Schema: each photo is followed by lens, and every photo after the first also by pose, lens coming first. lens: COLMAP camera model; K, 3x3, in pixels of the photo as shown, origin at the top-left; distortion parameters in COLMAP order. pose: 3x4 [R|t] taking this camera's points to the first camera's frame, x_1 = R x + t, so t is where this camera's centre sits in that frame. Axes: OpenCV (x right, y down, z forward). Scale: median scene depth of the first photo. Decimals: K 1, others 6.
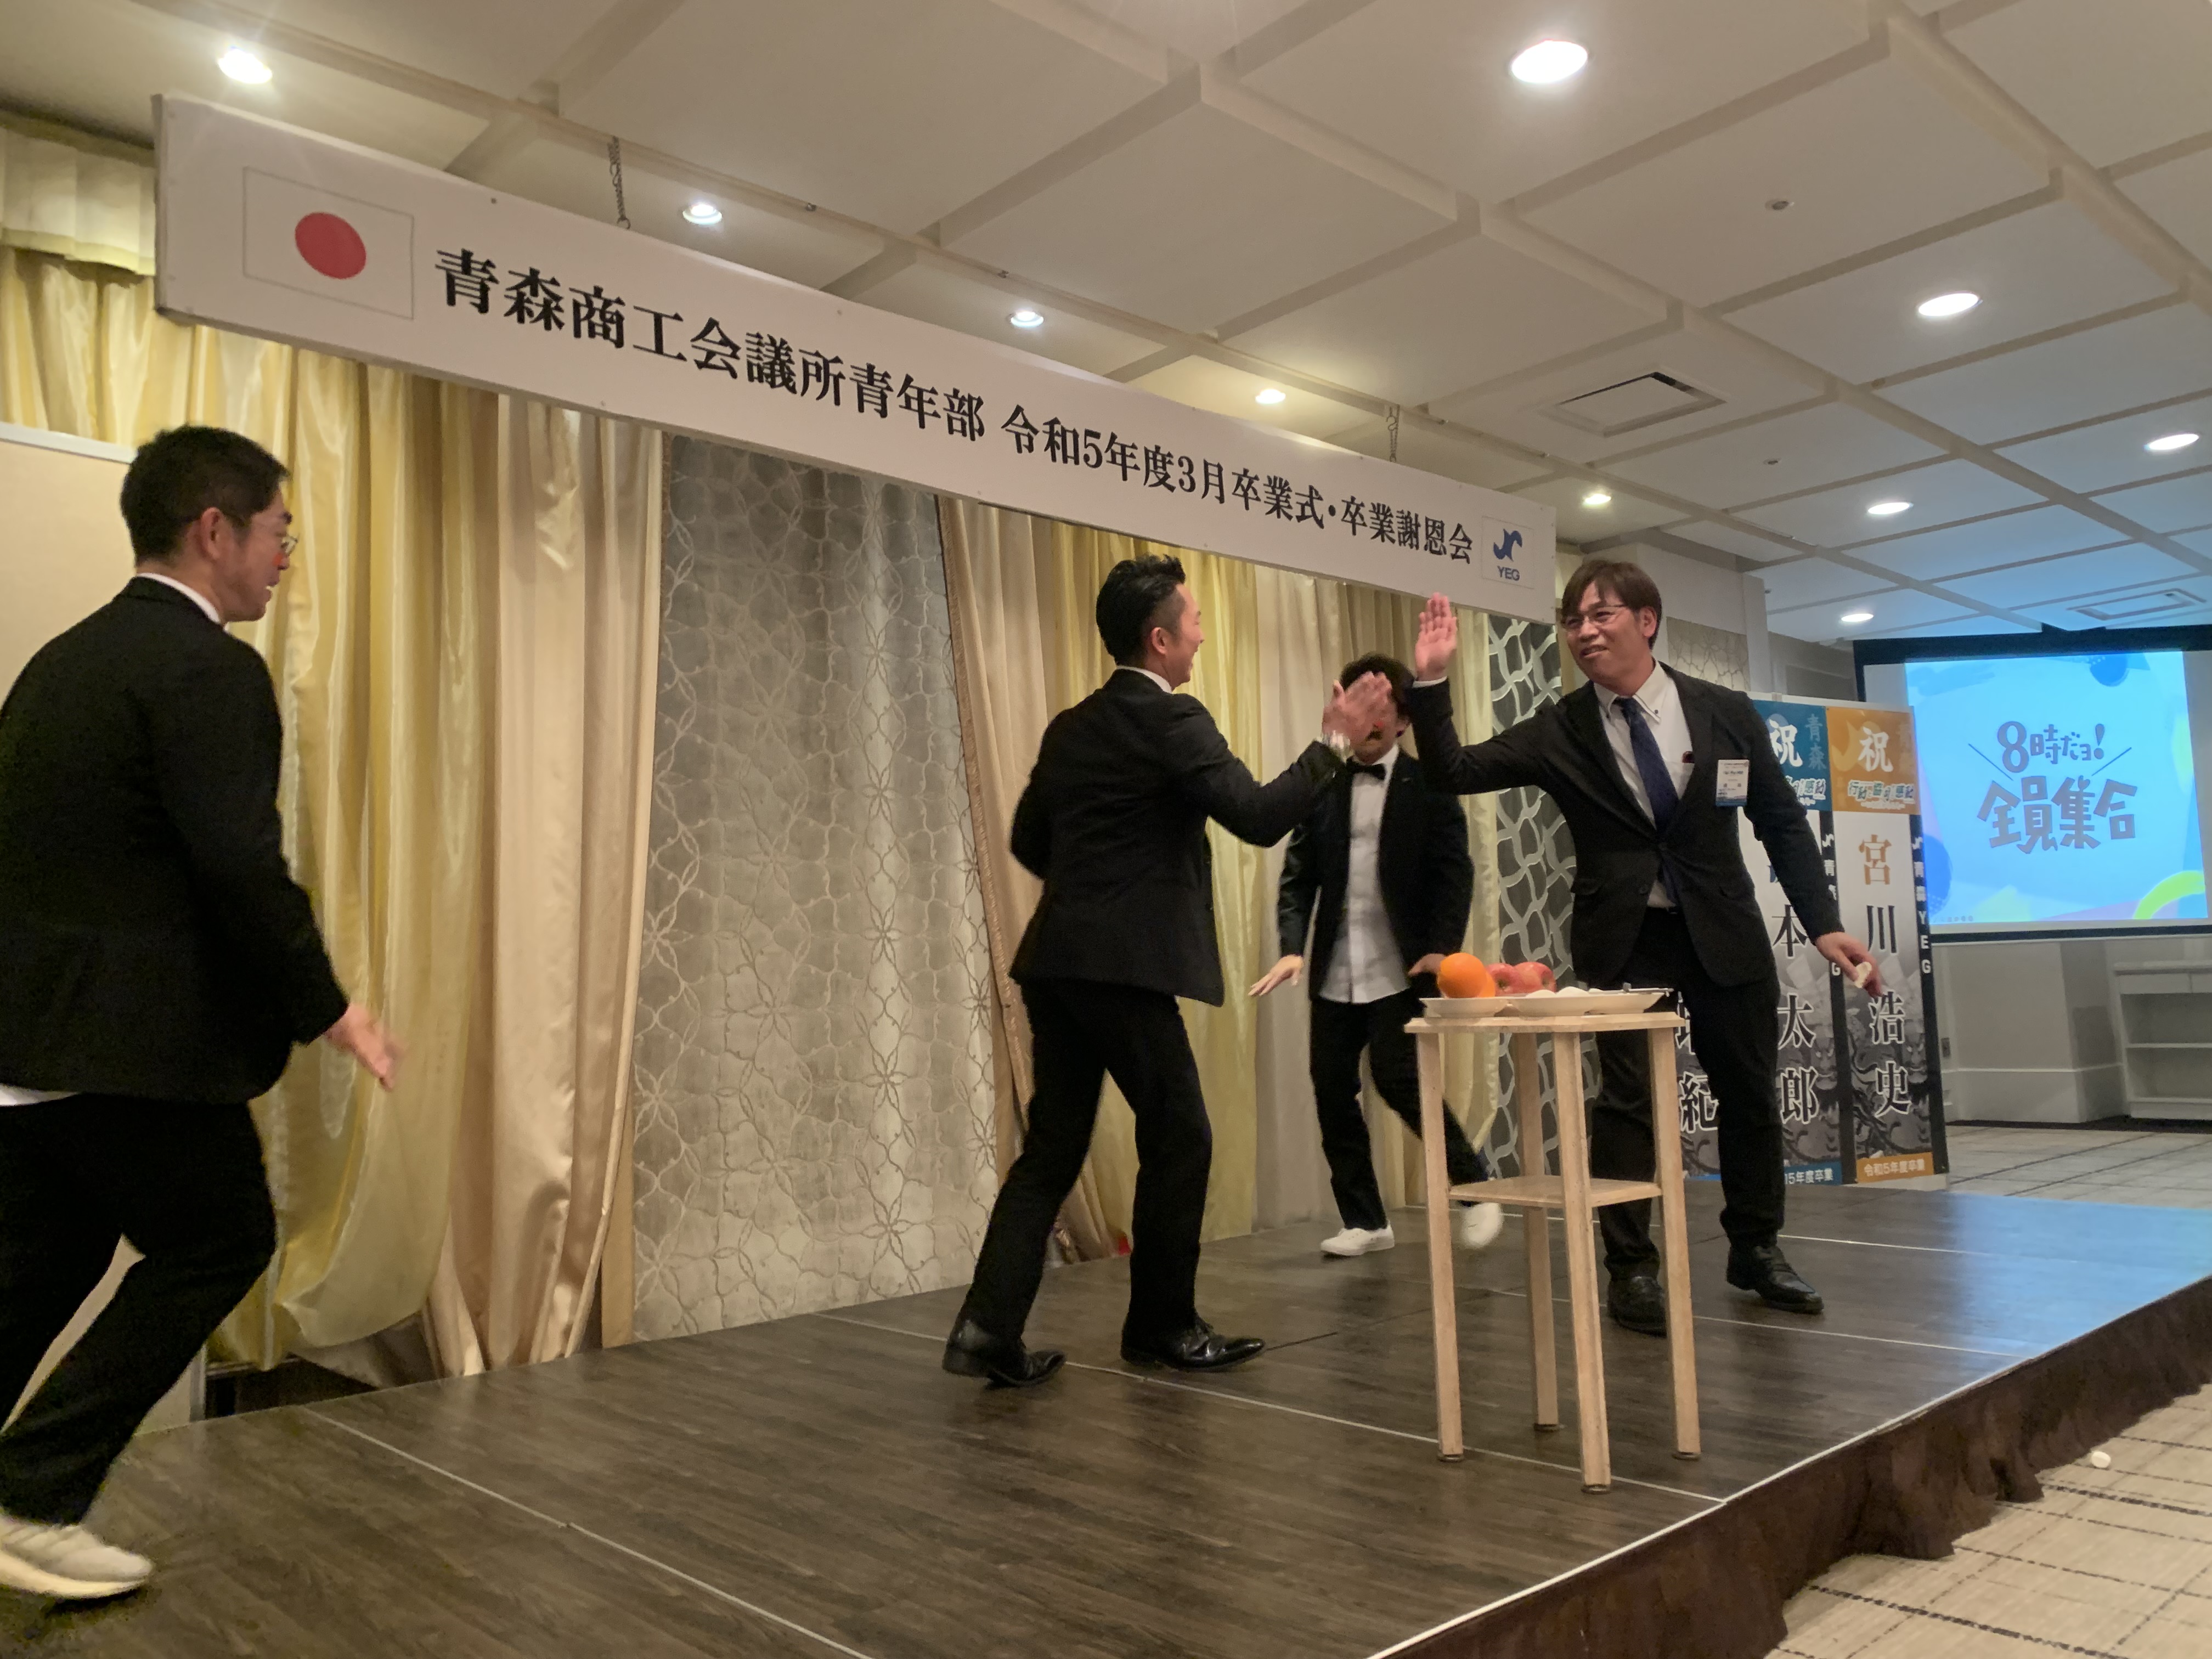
lens RADIAL K [[1681.9, 0, 1089.0], [0, 1681.9, 817.2], [0, 0, 1]] dist [0.031988, -0.039431]
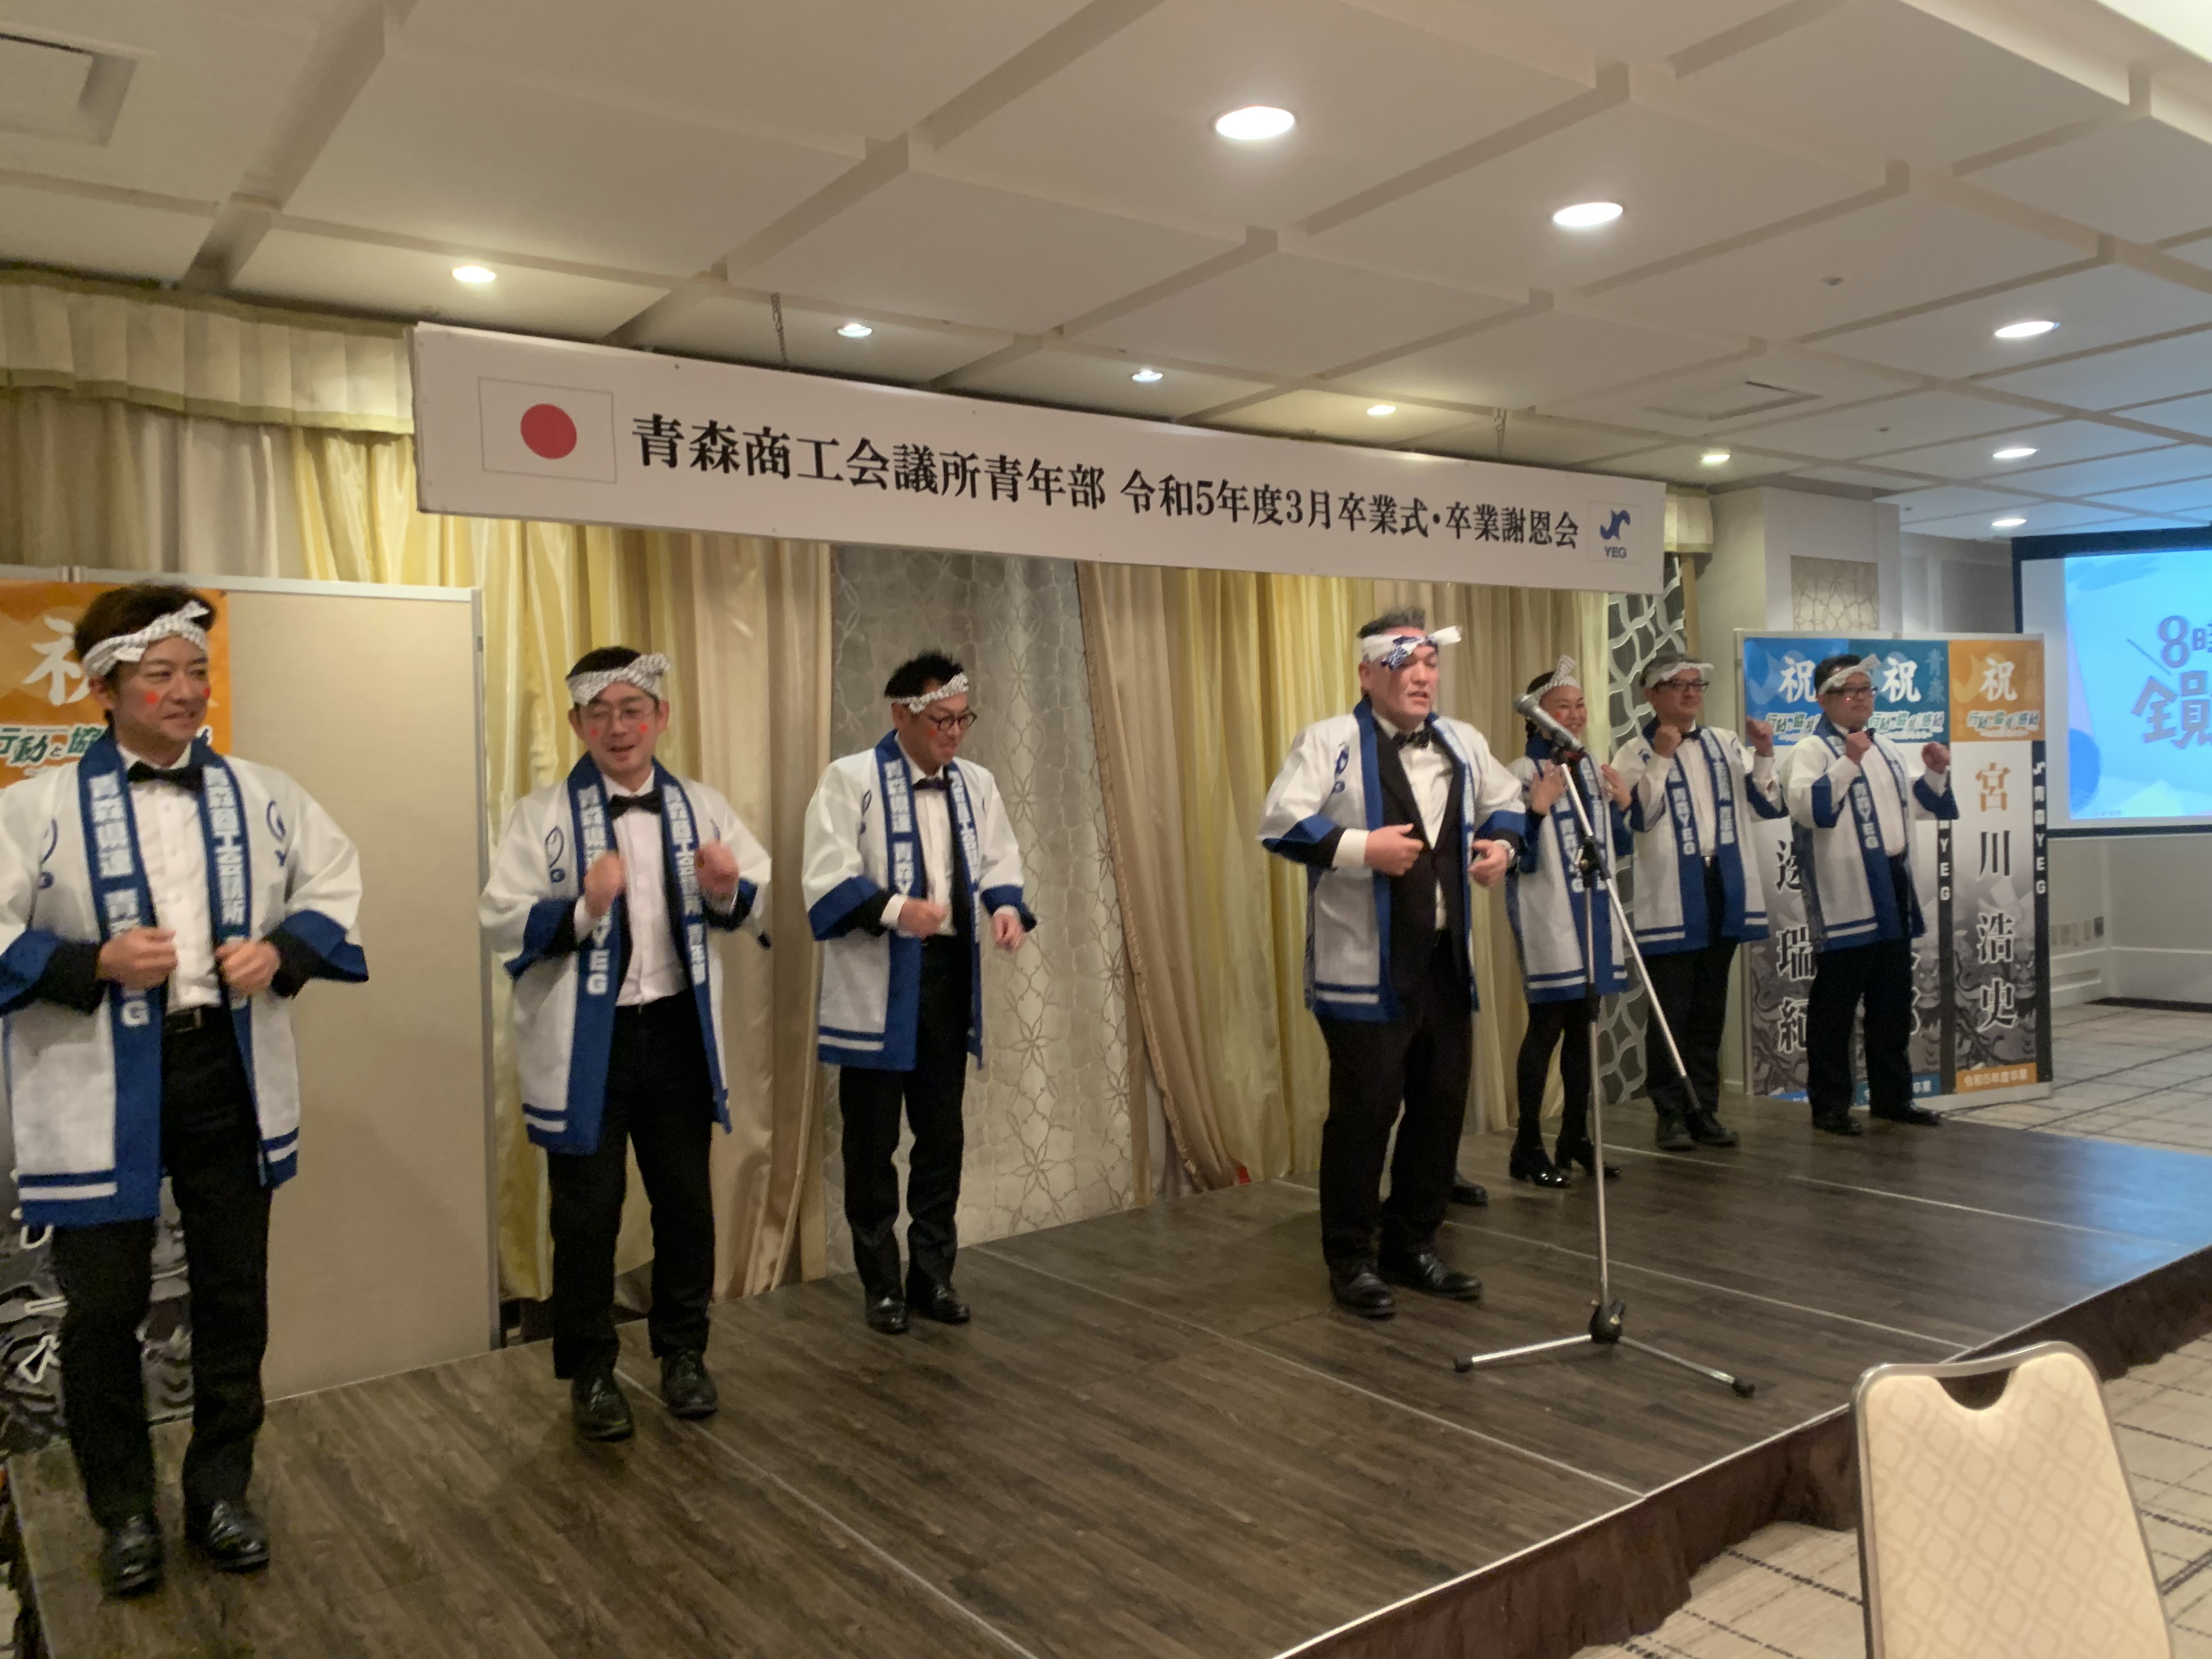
lens RADIAL K [[1681.9, 0, 1115.4], [0, 1681.9, 800.2], [0, 0, 1]] dist [0.031988, -0.039431]
pose [[0.994557, 0.000966, -0.104191, 0.055658], [0.011083, 0.993303, 0.115002, -0.138929], [0.103604, -0.115531, 0.987886, -0.126466]]
